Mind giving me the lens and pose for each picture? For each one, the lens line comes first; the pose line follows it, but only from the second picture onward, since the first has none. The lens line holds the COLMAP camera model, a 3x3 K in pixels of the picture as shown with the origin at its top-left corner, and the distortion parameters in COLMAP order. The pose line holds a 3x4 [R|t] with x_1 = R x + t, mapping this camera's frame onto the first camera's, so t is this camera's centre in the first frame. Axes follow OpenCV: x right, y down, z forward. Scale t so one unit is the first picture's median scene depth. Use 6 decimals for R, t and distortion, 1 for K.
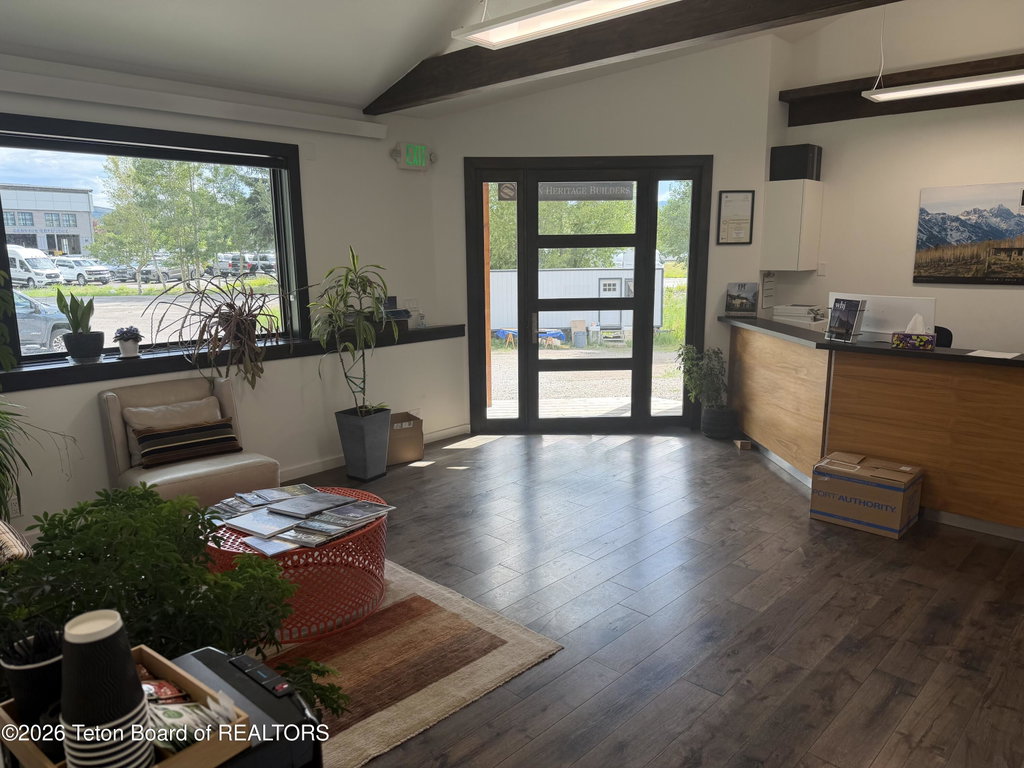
lens RADIAL K [[730.2, 0, 514.9], [0, 730.2, 385.7], [0, 0, 1]] dist [0.056926, -0.062998]
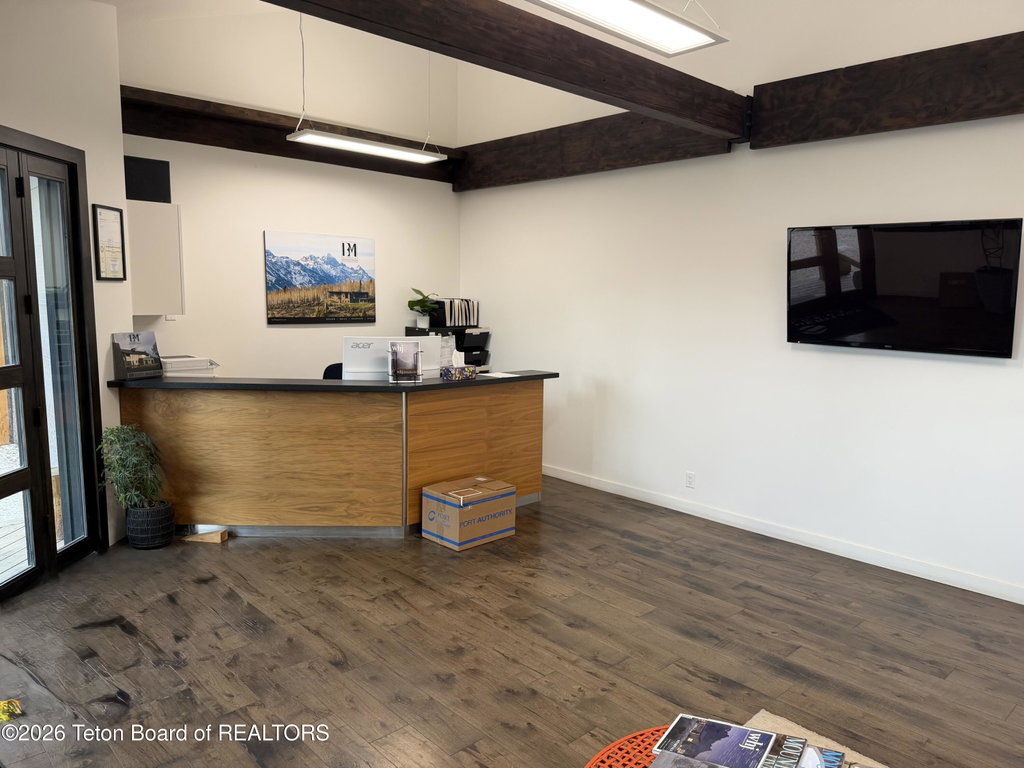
lens RADIAL K [[730.2, 0, 514.9], [0, 730.2, 385.7], [0, 0, 1]] dist [0.056926, -0.062998]
pose [[0.048285, -0.119971, 0.991602, -0.471453], [0.168915, 0.979442, 0.110275, -0.119473], [-0.984447, 0.162172, 0.067558, 0.663061]]
